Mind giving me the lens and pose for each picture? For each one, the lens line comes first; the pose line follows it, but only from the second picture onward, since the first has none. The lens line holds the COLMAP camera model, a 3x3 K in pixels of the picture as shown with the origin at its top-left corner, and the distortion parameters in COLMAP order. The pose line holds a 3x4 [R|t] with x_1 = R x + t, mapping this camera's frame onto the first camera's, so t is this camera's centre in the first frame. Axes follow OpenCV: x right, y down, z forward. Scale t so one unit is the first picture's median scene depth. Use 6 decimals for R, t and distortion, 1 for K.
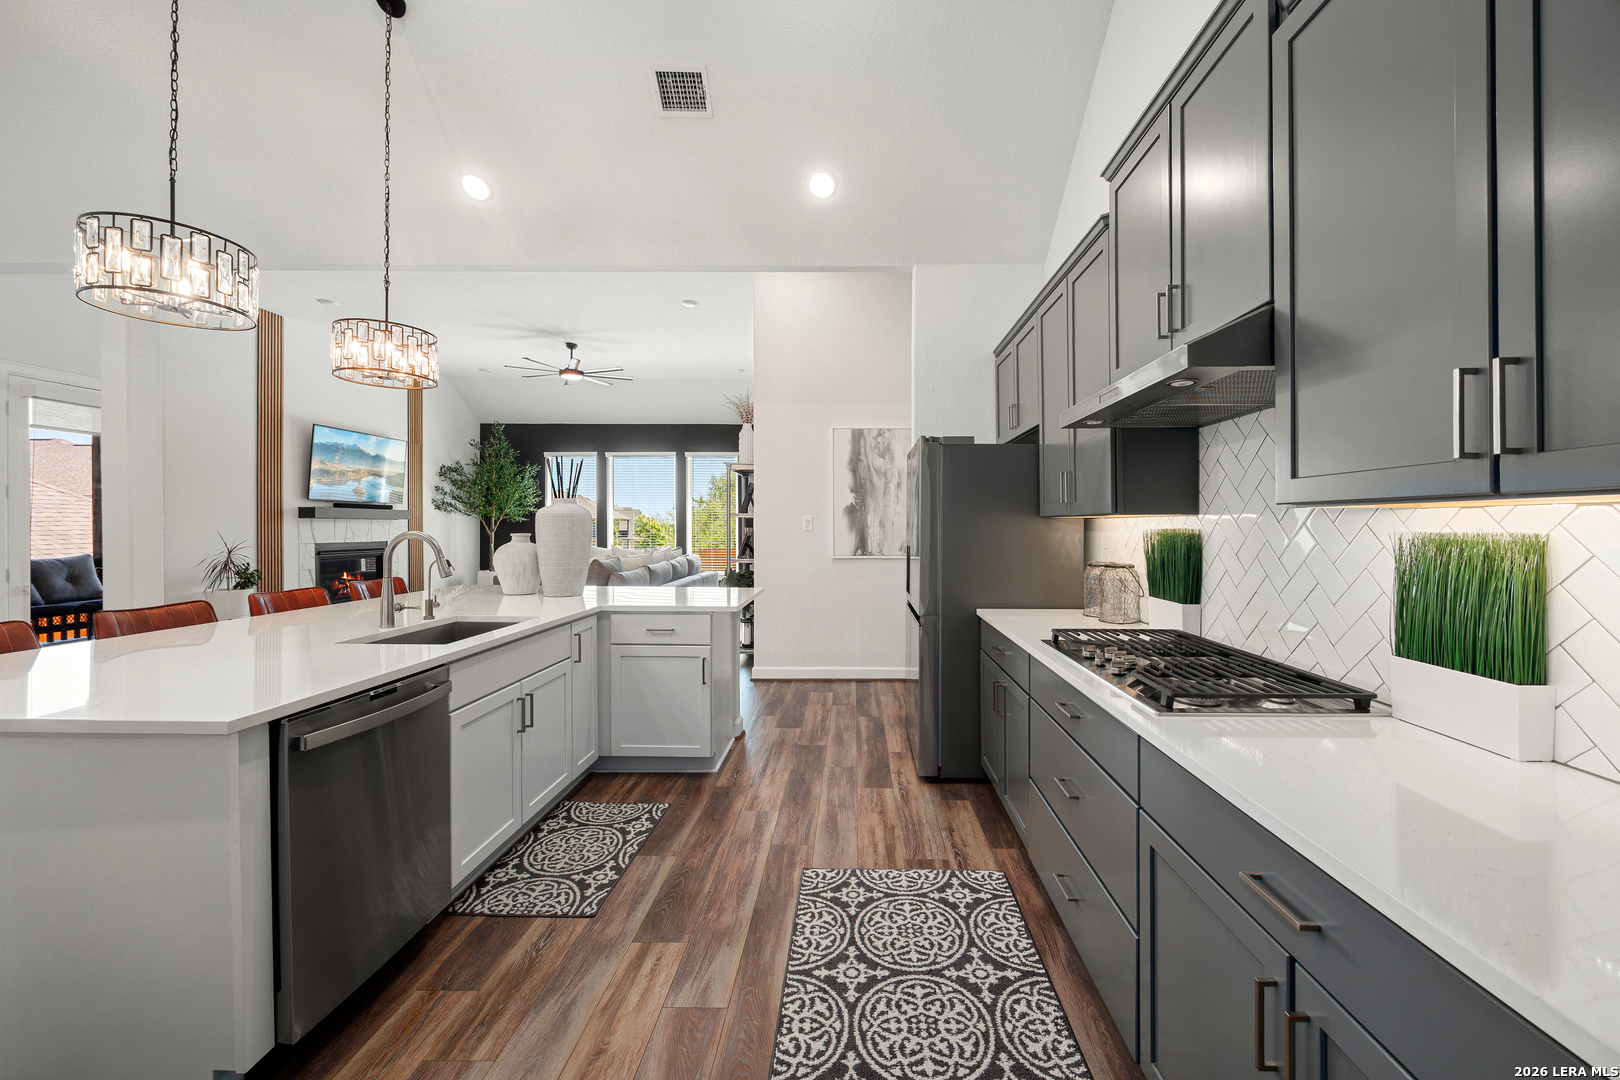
lens RADIAL K [[632.3, 0, 818.2], [0, 632.3, 530.0], [0, 0, 1]] dist [0.018674, 0.000056]
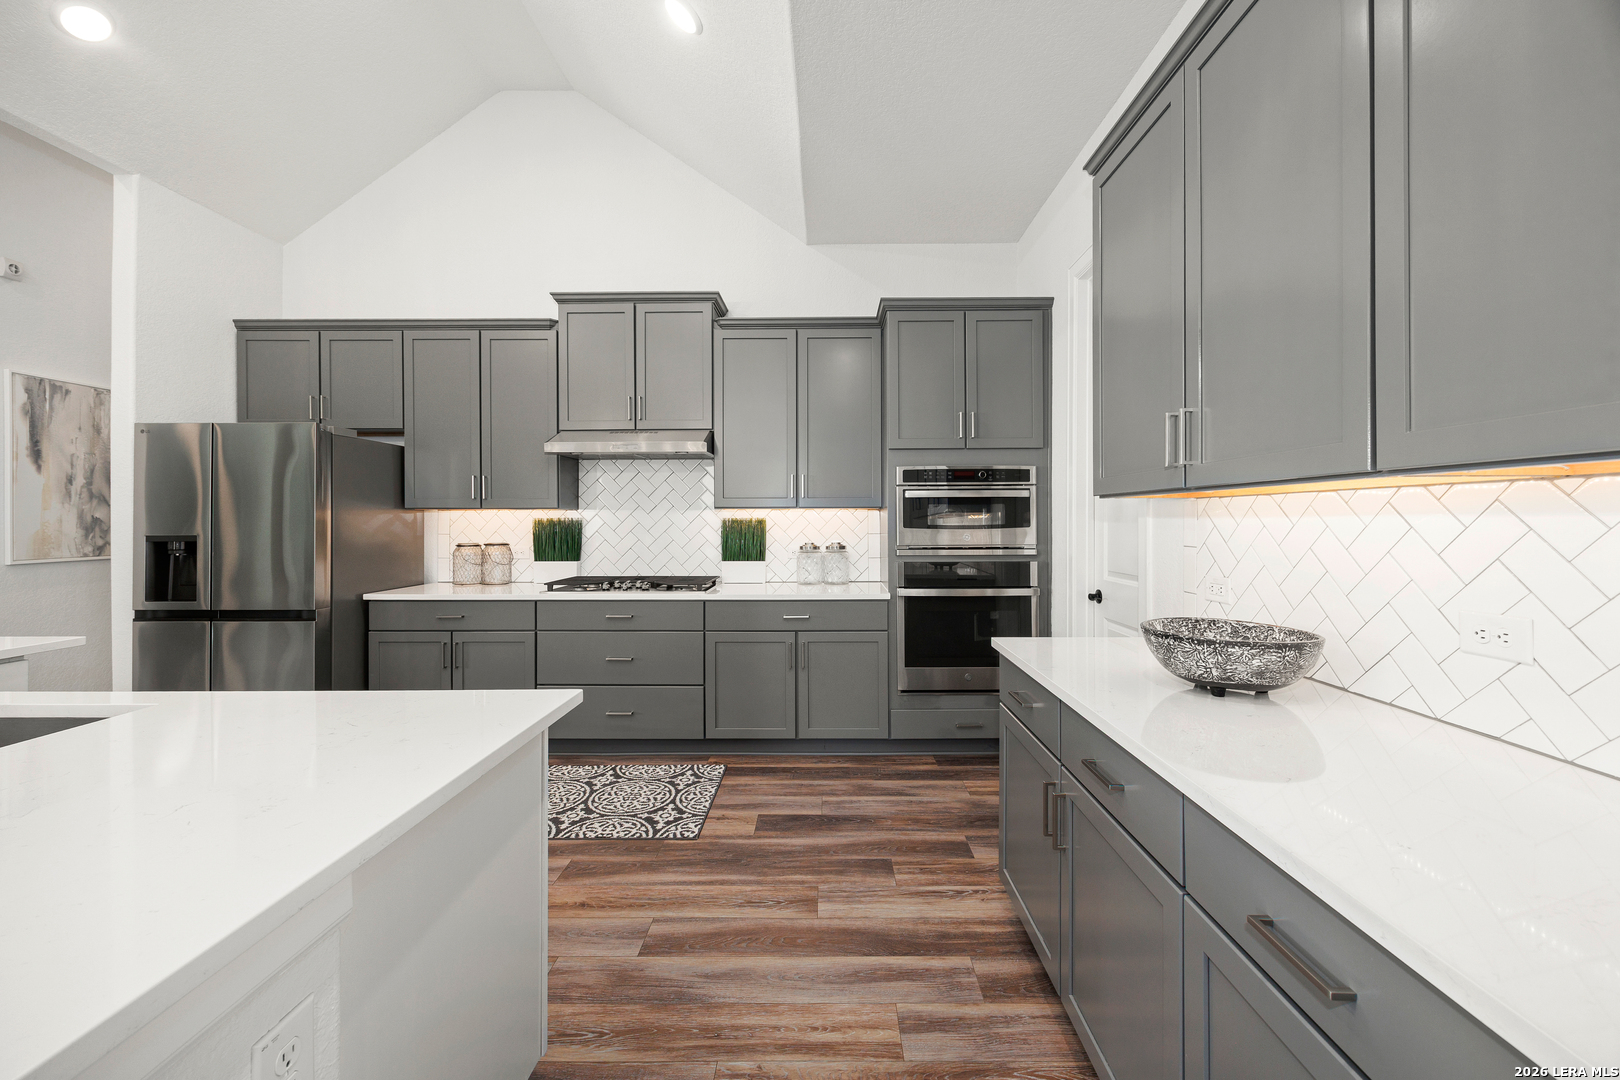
lens RADIAL K [[632.3, 0, 814.2], [0, 632.3, 530.5], [0, 0, 1]] dist [0.018674, 0.000056]
pose [[-0.000022, -0.001158, 0.999999, -1.489649], [0.007935, 0.999968, 0.001158, 0.047970], [-0.999969, 0.007935, -0.000013, 0.471411]]
